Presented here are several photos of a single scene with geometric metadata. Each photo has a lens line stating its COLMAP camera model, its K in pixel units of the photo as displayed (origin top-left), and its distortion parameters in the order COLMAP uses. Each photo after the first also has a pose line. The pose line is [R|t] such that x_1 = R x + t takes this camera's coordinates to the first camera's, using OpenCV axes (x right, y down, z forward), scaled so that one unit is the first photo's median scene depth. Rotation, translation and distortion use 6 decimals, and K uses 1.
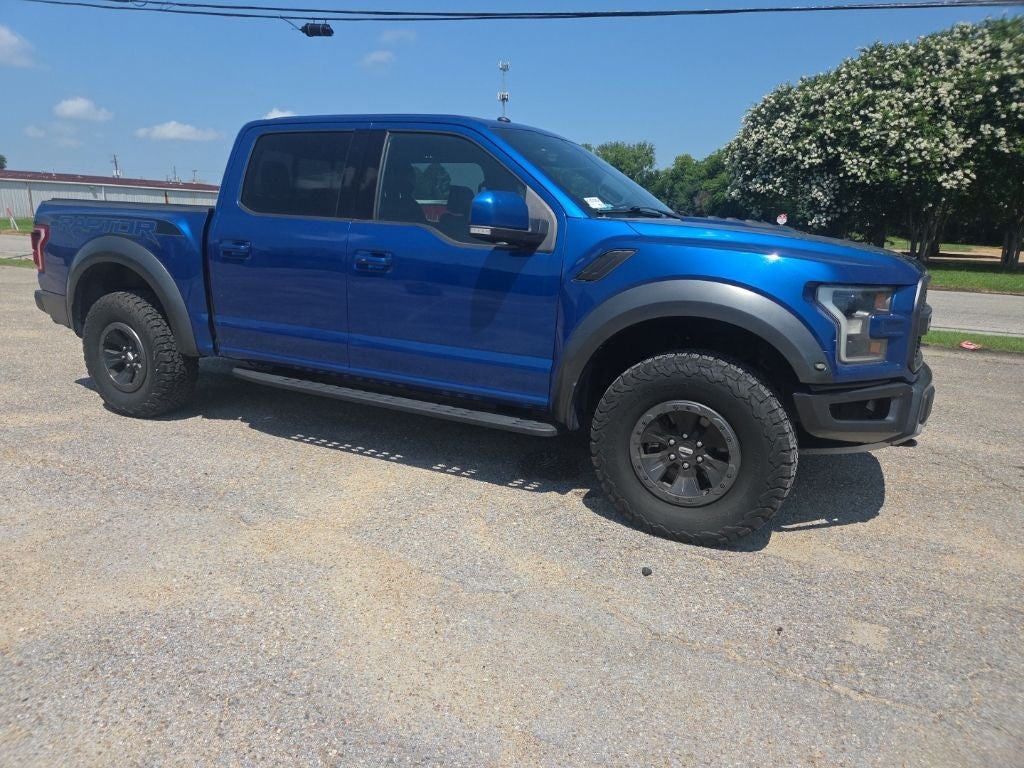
lens RADIAL K [[692.2, 0, 496.1], [0, 692.2, 387.3], [0, 0, 1]] dist [0.069126, -0.065745]
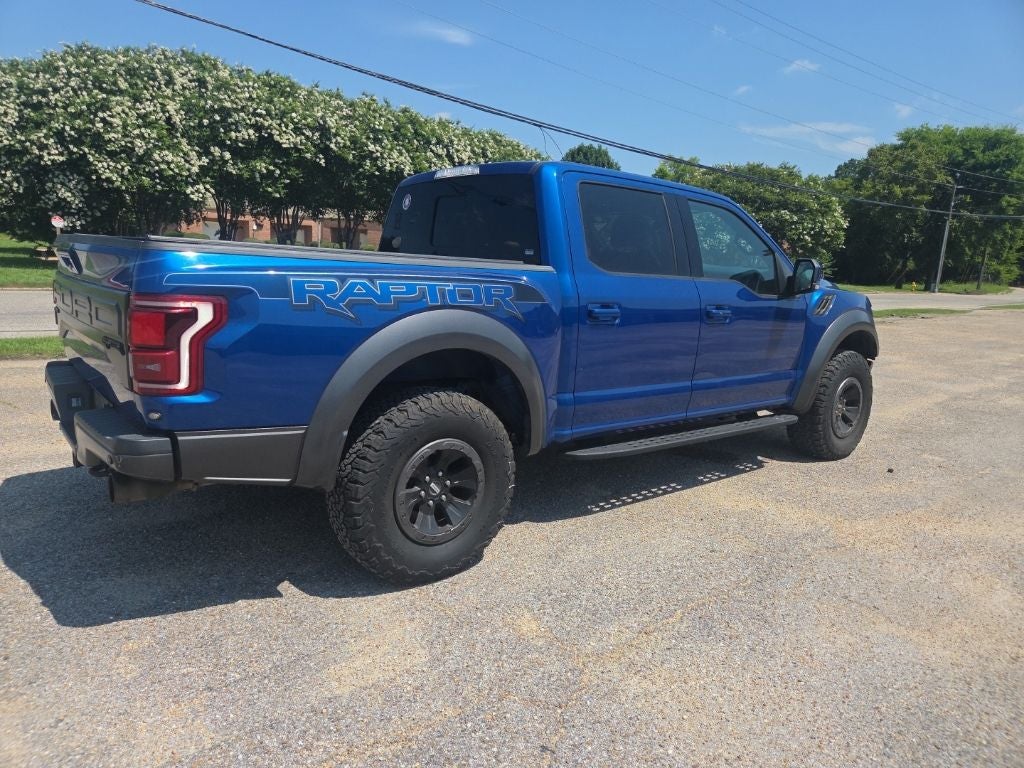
lens RADIAL K [[687.0, 0, 494.1], [0, 687.0, 401.0], [0, 0, 1]] dist [0.064245, -0.060242]
pose [[0.352950, -0.205593, 0.912775, -0.270136], [0.177475, 0.972560, 0.150433, -0.053894], [-0.918656, 0.108900, 0.379753, 0.178120]]
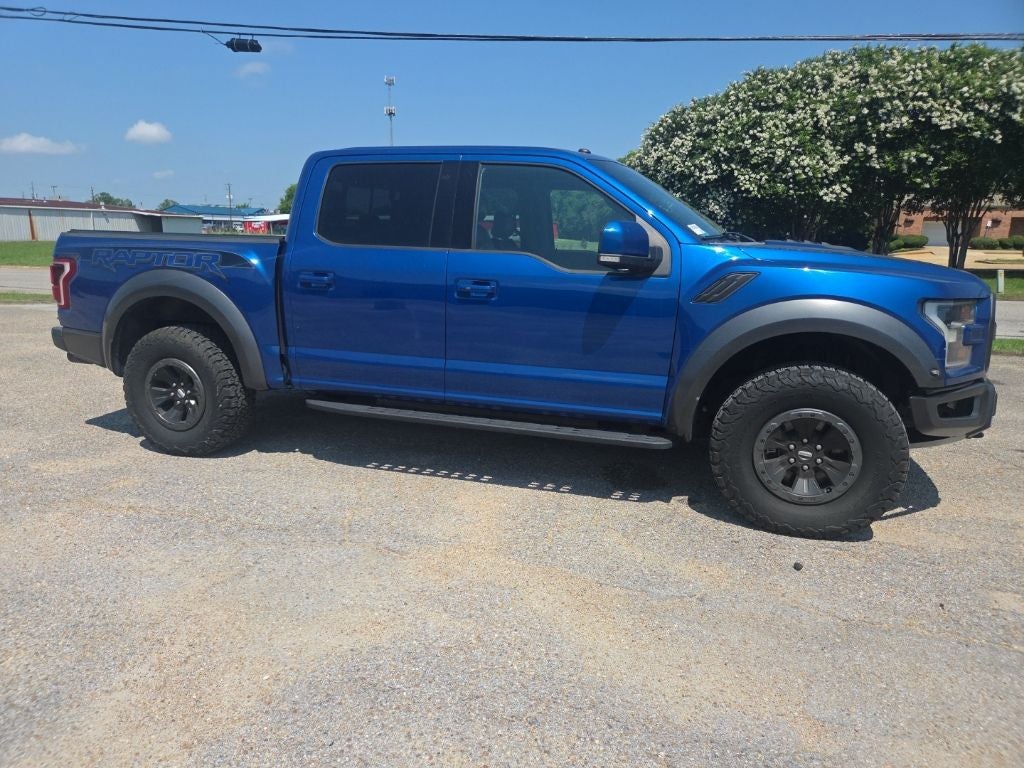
lens RADIAL K [[687.0, 0, 494.1], [0, 687.0, 401.0], [0, 0, 1]] dist [0.064245, -0.060242]
pose [[0.987178, -0.053373, 0.150436, -0.058718], [0.052995, 0.998573, 0.006524, -0.004069], [-0.150569, 0.001532, 0.988598, -0.001757]]
